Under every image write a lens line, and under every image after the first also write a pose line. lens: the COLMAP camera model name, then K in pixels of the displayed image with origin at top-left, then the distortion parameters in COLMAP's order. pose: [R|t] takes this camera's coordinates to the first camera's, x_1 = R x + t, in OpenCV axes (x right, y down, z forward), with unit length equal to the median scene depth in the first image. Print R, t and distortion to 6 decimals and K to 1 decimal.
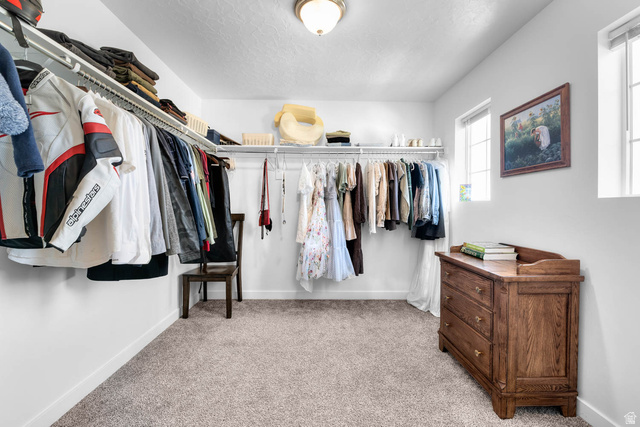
lens RADIAL K [[279.7, 0, 319.2], [0, 279.7, 213.1], [0, 0, 1]] dist [-0.003950, -0.000625]
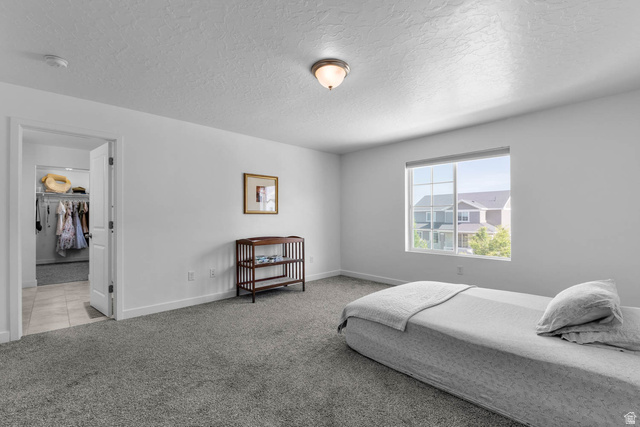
lens RADIAL K [[279.7, 0, 315.2], [0, 279.7, 218.6], [0, 0, 1]] dist [-0.003950, -0.000625]
pose [[0.746880, -0.008173, 0.664909, -0.011227], [0.007320, 0.999965, 0.004069, -0.025270], [-0.664919, 0.001828, 0.746914, -2.164667]]
